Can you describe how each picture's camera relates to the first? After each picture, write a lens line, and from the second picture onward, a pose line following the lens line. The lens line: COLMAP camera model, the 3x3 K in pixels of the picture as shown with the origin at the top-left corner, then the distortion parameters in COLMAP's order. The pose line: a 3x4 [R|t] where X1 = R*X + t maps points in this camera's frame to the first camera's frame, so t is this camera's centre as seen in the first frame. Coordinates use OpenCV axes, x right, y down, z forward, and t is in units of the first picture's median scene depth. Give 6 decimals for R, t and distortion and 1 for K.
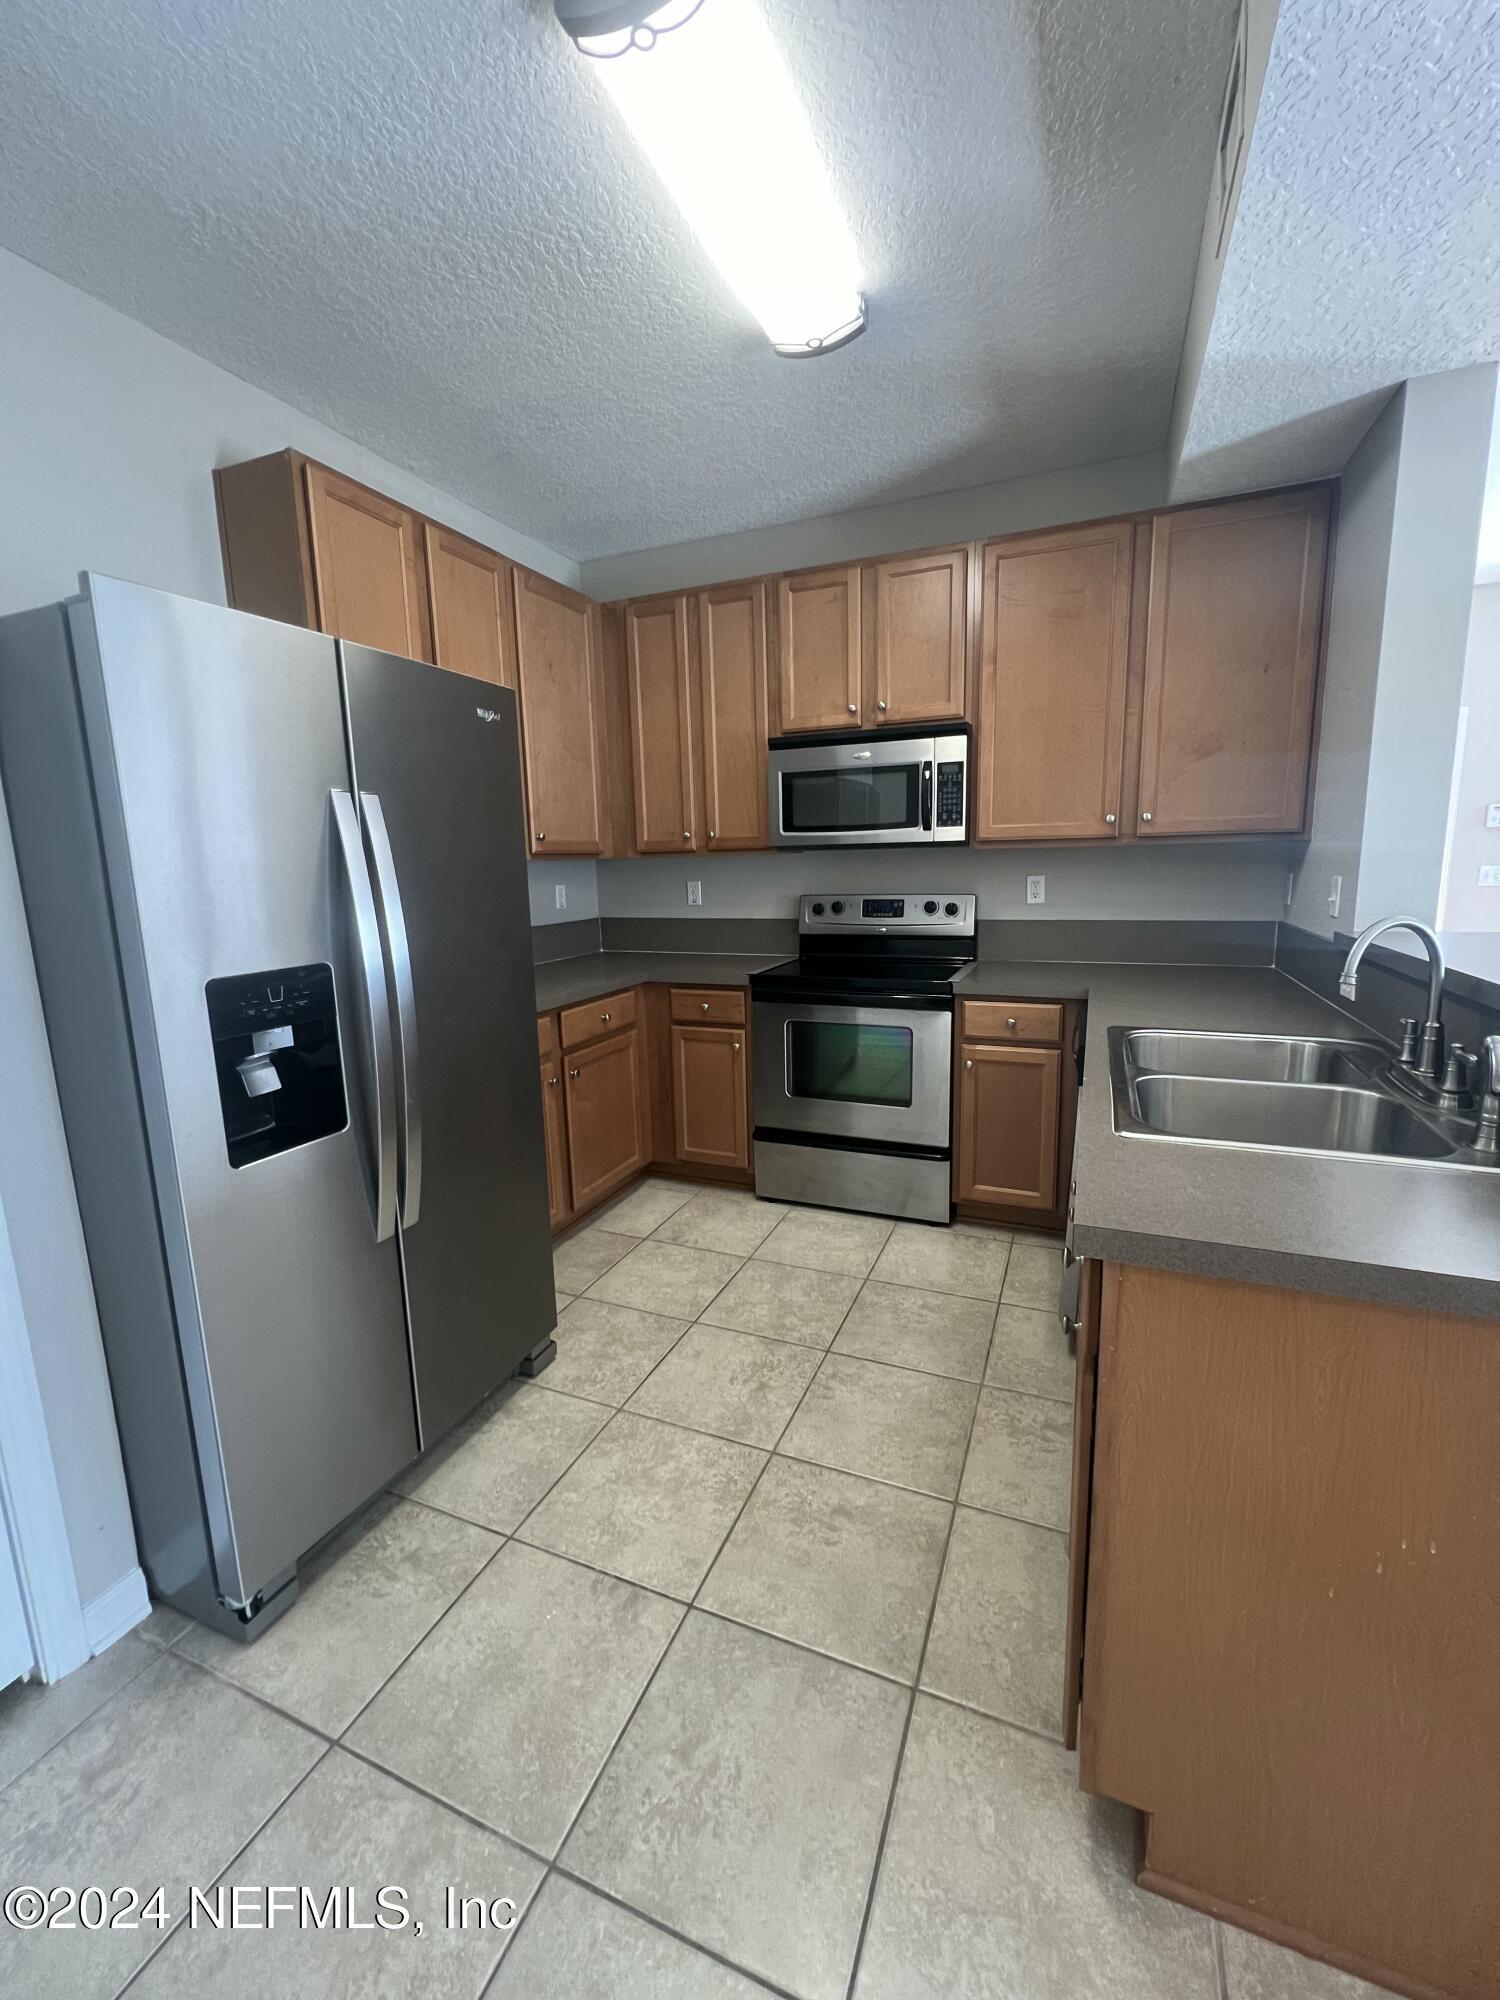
lens RADIAL K [[804.8, 0, 750.2], [0, 804.8, 995.2], [0, 0, 1]] dist [0.006969, 0.000126]
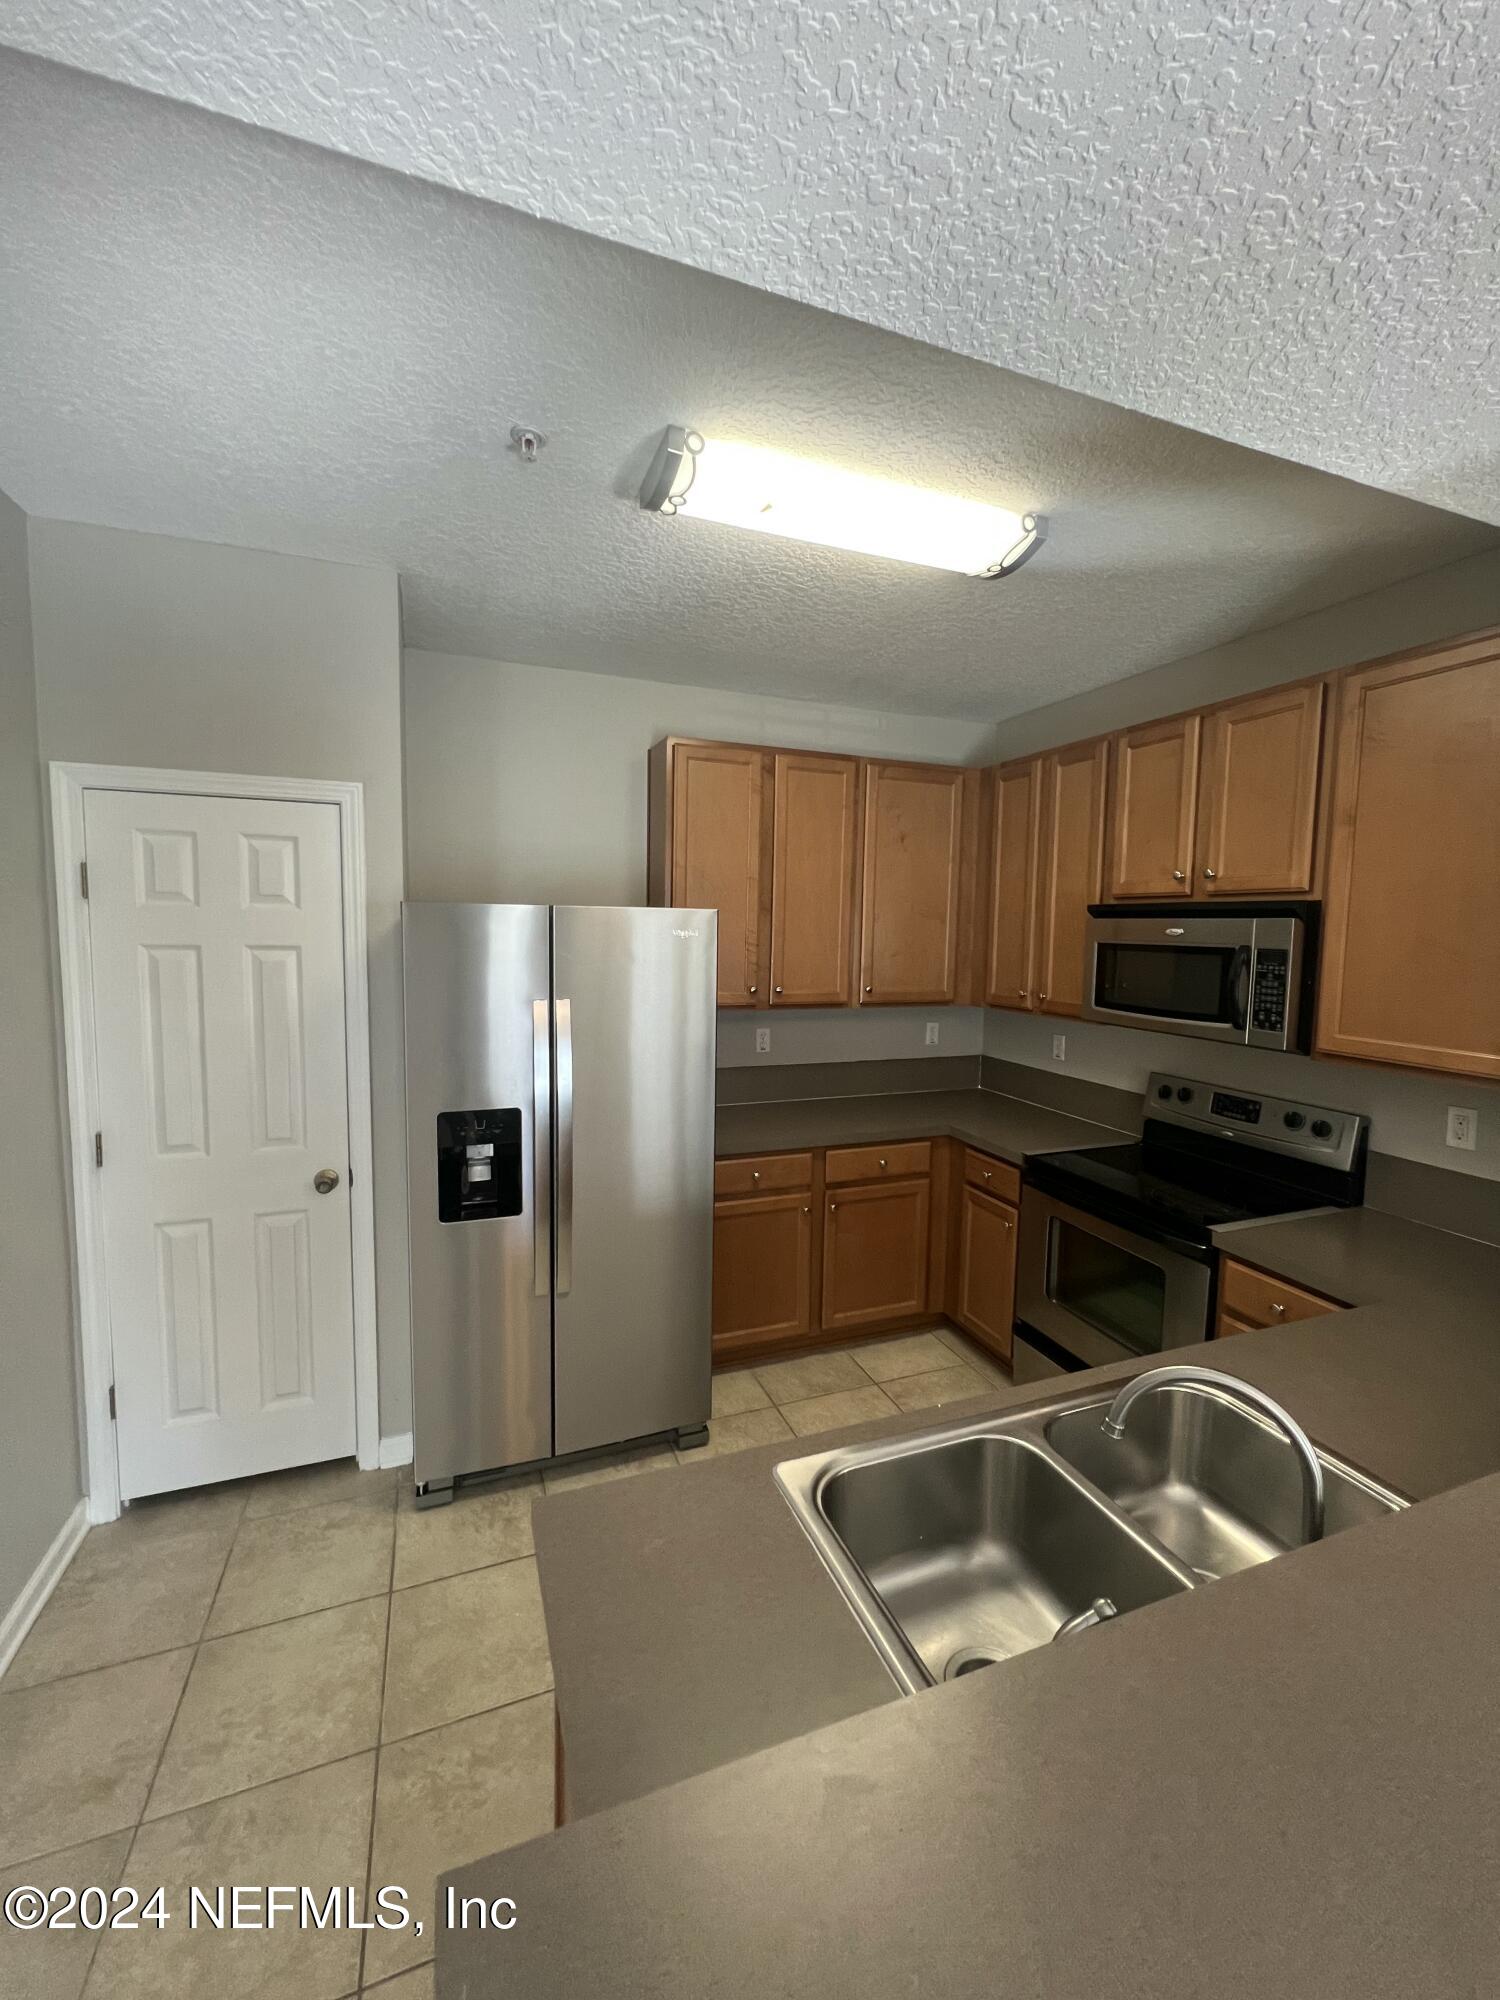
lens RADIAL K [[804.8, 0, 755.2], [0, 804.8, 999.5], [0, 0, 1]] dist [0.006969, 0.000126]
pose [[0.696287, 0.101114, -0.710605, 0.422108], [-0.152841, 0.988209, -0.009146, -0.144509], [0.701302, 0.114978, 0.703531, 0.094473]]
